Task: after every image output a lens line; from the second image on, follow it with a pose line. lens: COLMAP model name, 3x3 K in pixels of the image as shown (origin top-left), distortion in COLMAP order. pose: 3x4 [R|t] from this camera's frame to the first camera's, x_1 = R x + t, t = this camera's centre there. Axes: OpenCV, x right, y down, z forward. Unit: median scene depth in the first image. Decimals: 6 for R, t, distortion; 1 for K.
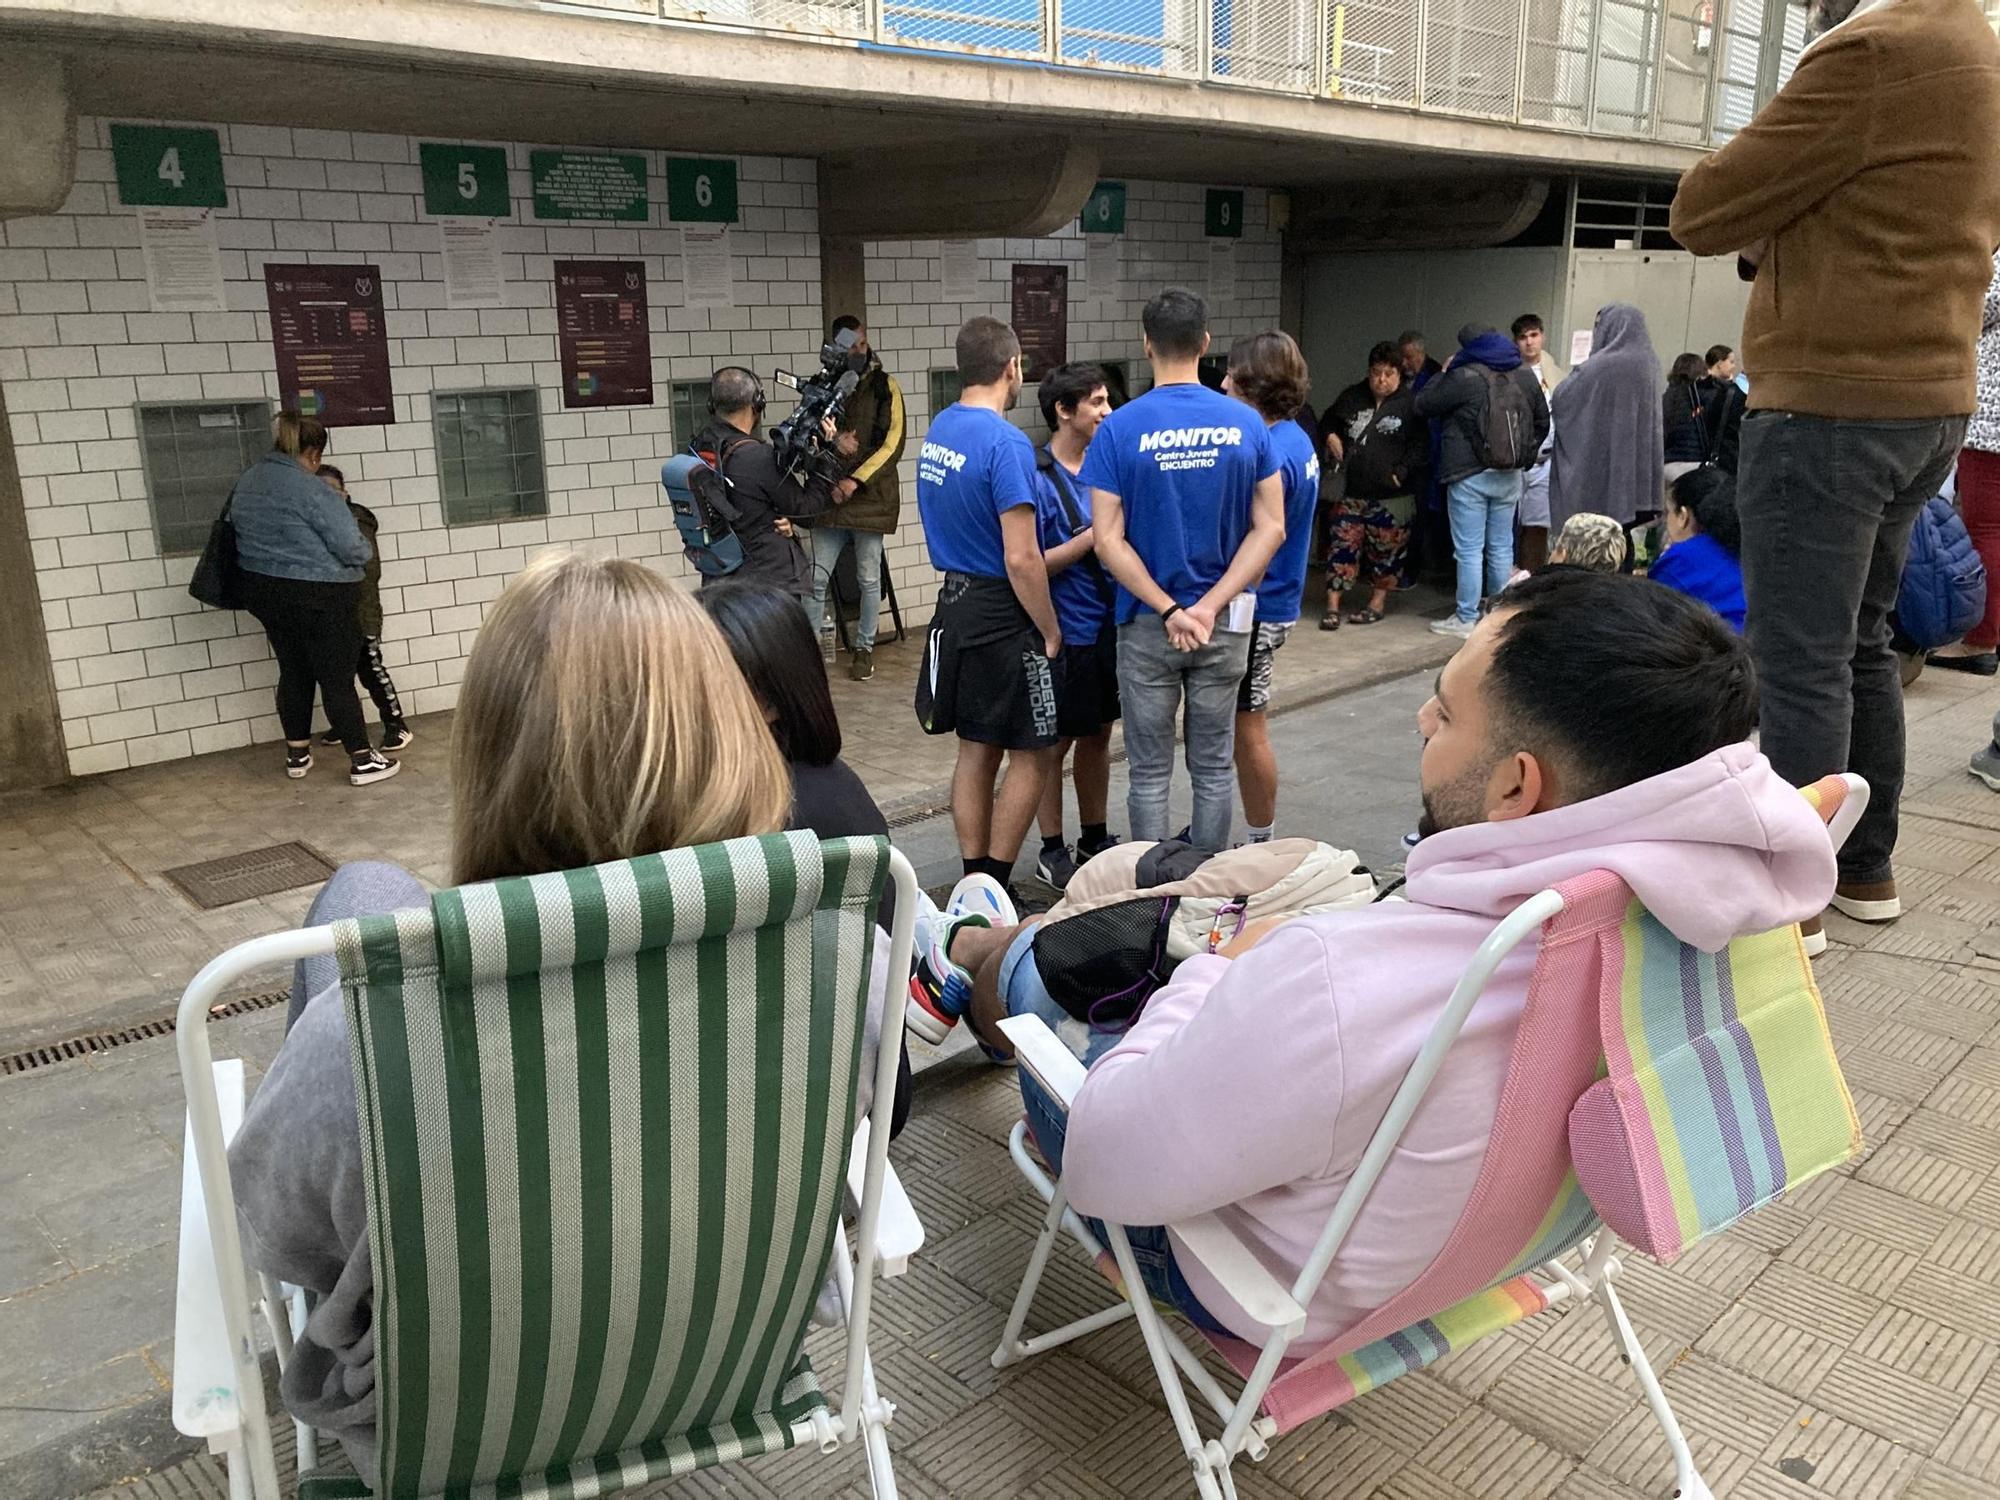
lens RADIAL K [[1634.2, 0, 1000.0], [0, 1634.2, 750.0], [0, 0, 1]] dist [0.056083, -0.082726]
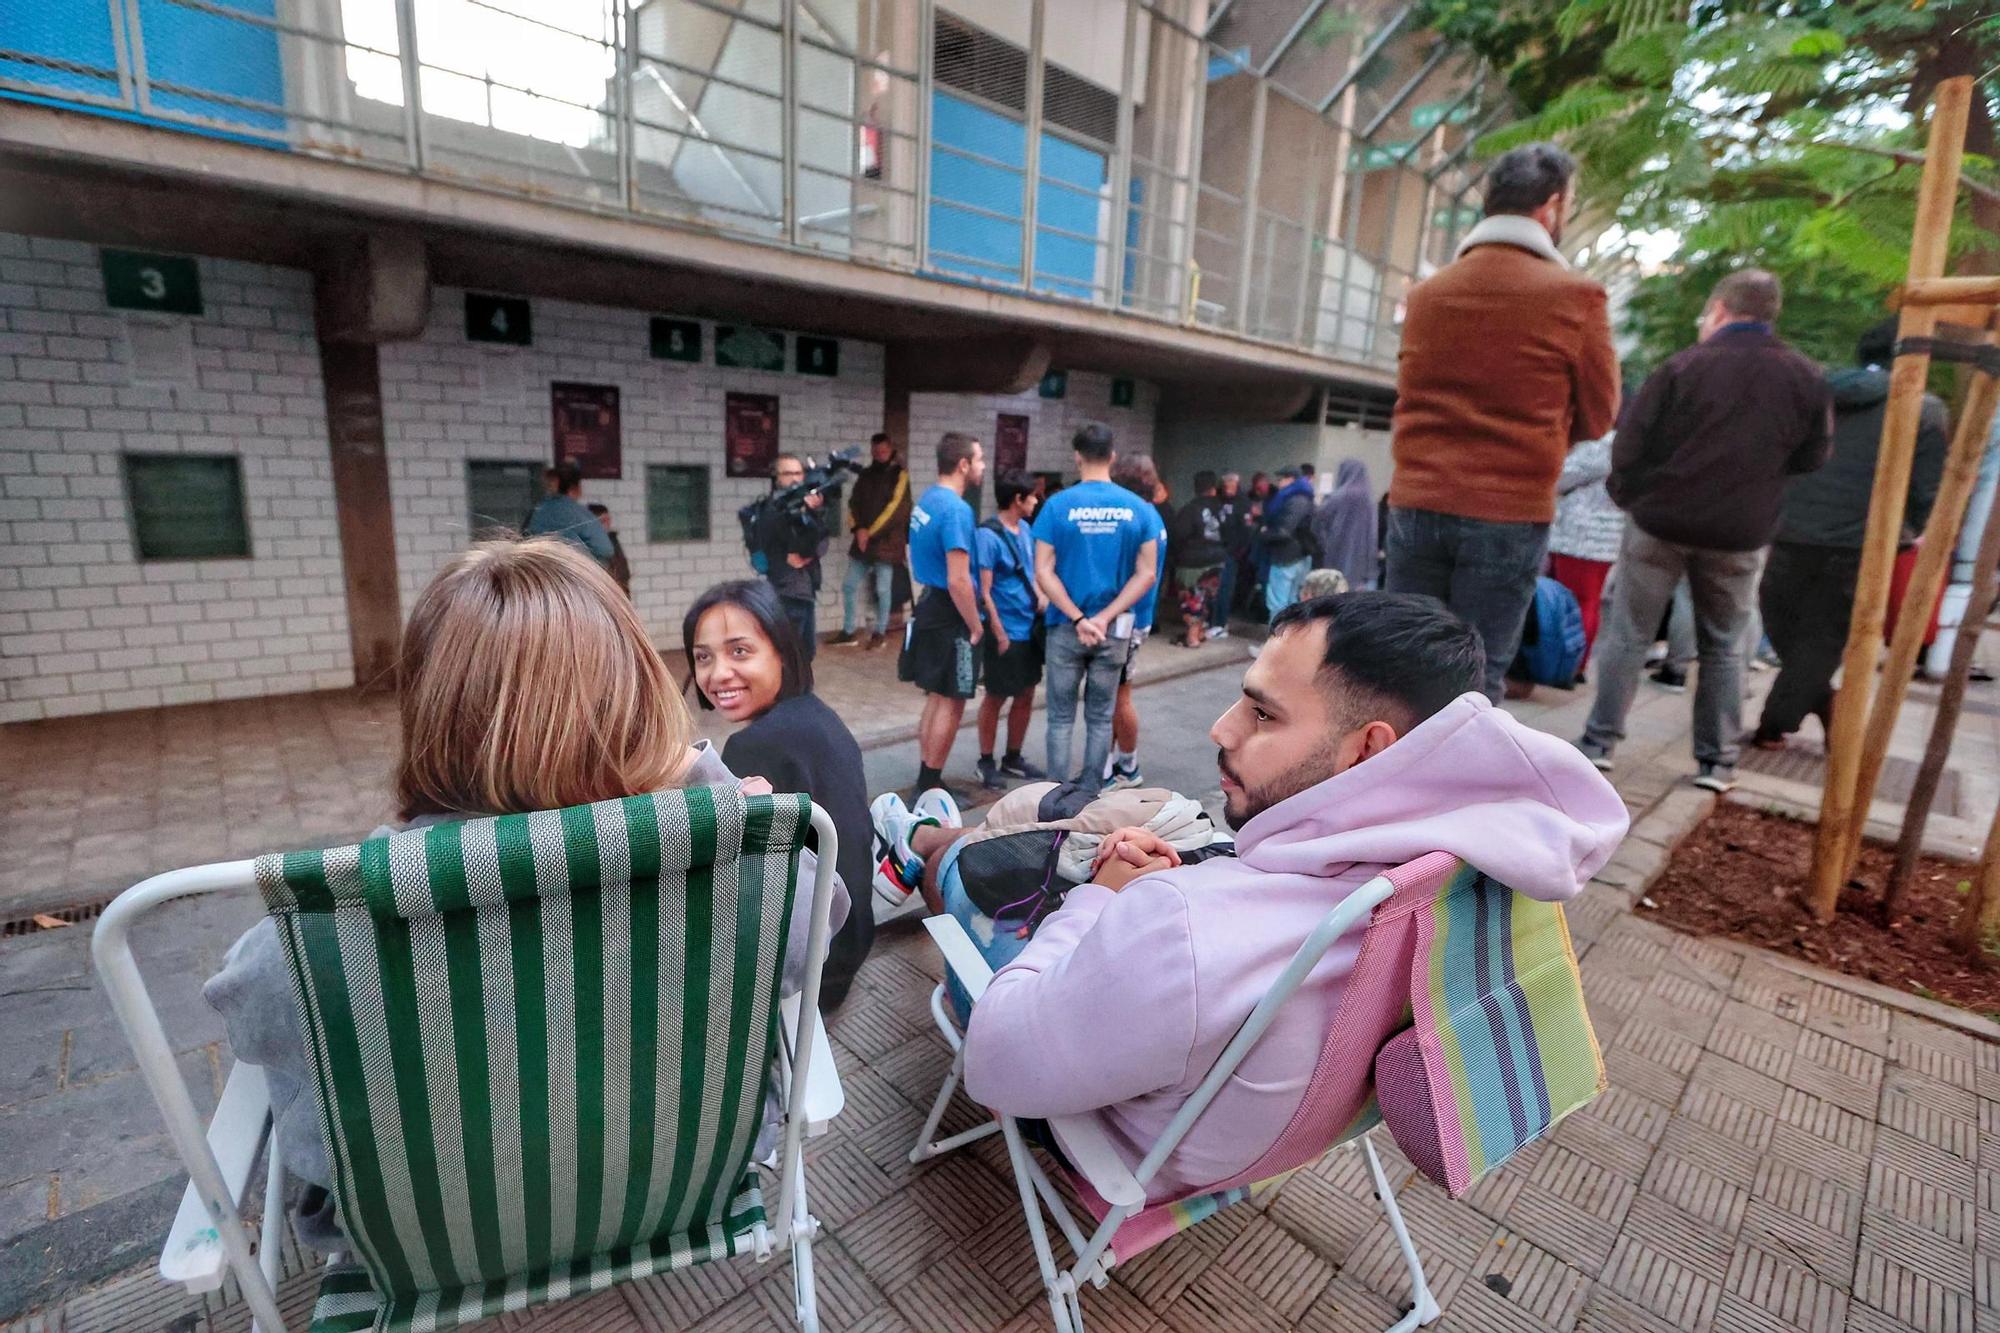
lens RADIAL K [[935.7, 0, 985.8], [0, 935.7, 664.8], [0, 0, 1]] dist [-0.004554, 0.000583]
pose [[0.997860, 0.064940, 0.007618, 0.024779], [-0.064657, 0.997365, -0.032914, -0.014261], [-0.009735, 0.032351, 0.999429, 0.205274]]
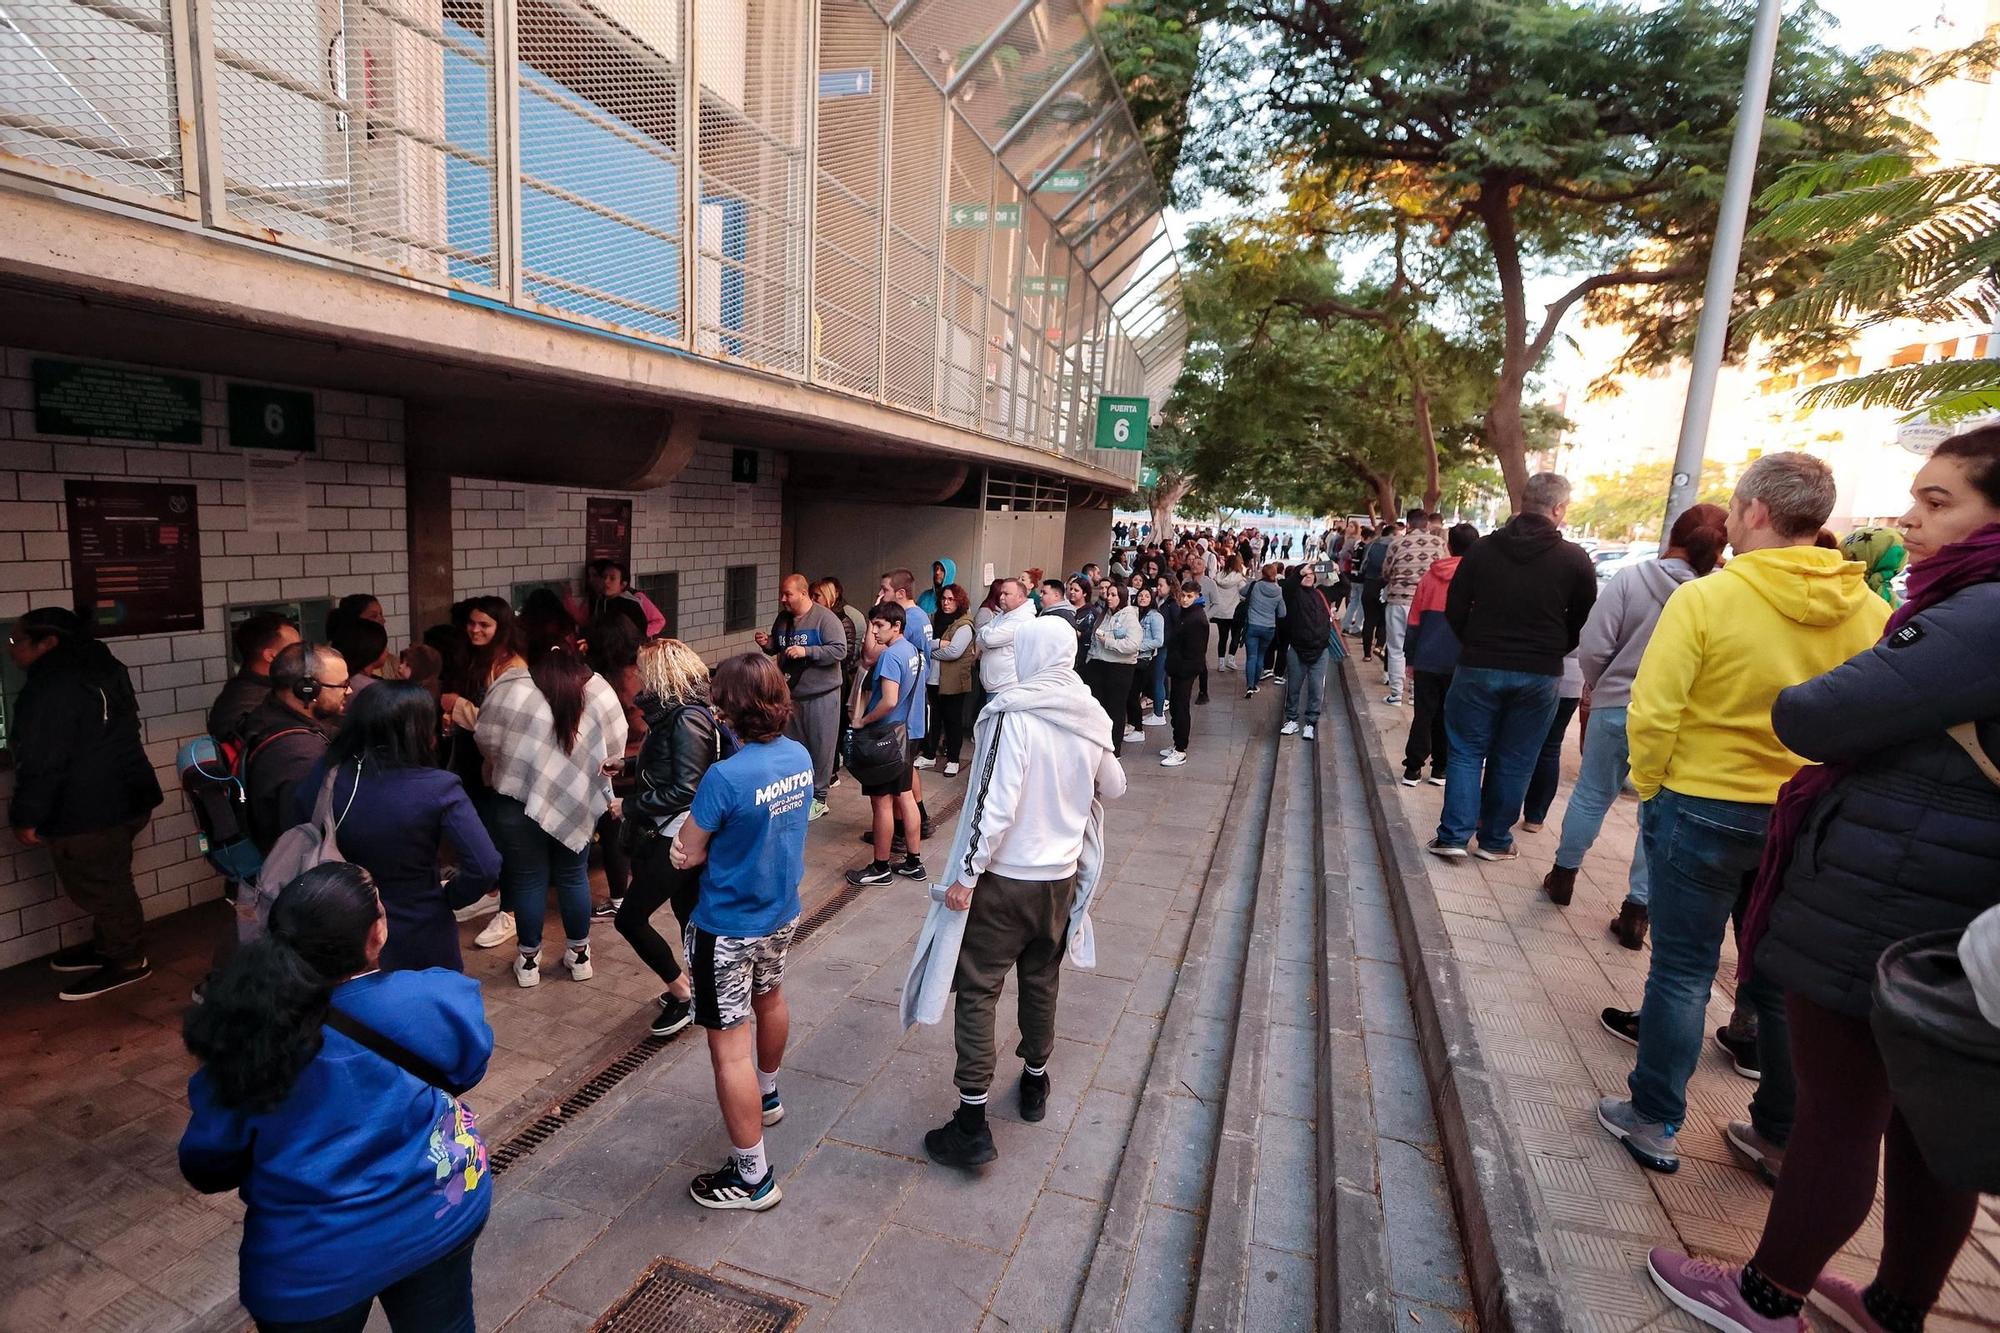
lens RADIAL K [[948.7, 0, 987.8], [0, 948.7, 650.7], [0, 0, 1]] dist [-0.011793, 0.005889]
pose [[0.890385, -0.000976, 0.455207, -0.242743], [0.046207, 0.995026, -0.088249, -0.567188], [-0.452857, 0.099609, 0.886001, 1.364609]]
